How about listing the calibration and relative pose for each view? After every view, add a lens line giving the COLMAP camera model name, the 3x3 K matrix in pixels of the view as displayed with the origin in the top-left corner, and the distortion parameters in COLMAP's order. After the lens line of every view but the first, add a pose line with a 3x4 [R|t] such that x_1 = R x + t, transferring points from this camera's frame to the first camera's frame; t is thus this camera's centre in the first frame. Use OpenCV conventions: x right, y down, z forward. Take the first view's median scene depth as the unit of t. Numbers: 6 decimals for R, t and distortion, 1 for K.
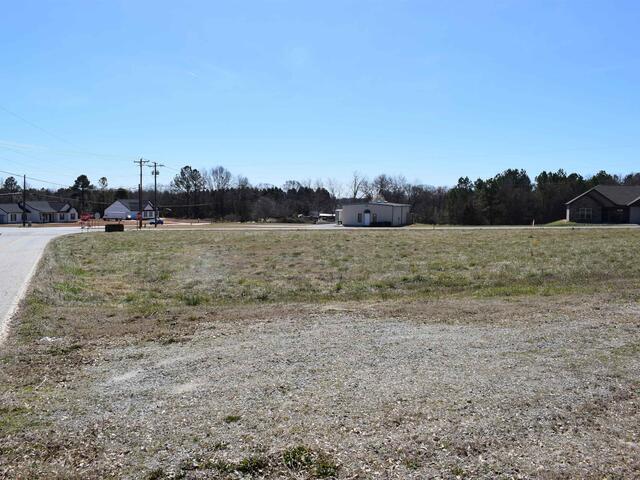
lens RADIAL K [[584.1, 0, 320.0], [0, 584.1, 240.0], [0, 0, 1]] dist [-0.074385, -0.004666]
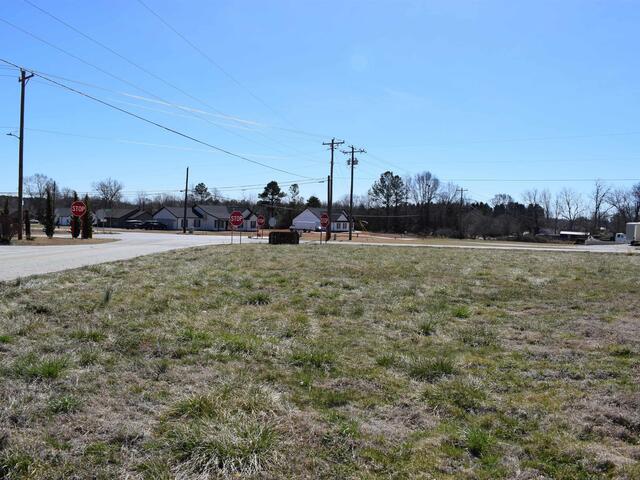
lens RADIAL K [[584.1, 0, 320.0], [0, 584.1, 240.0], [0, 0, 1]] dist [-0.074385, -0.004666]
pose [[0.946629, 0.033902, -0.320538, -0.036885], [-0.043632, 0.998778, -0.023219, -0.001916], [0.319359, 0.035966, 0.946951, 0.130049]]
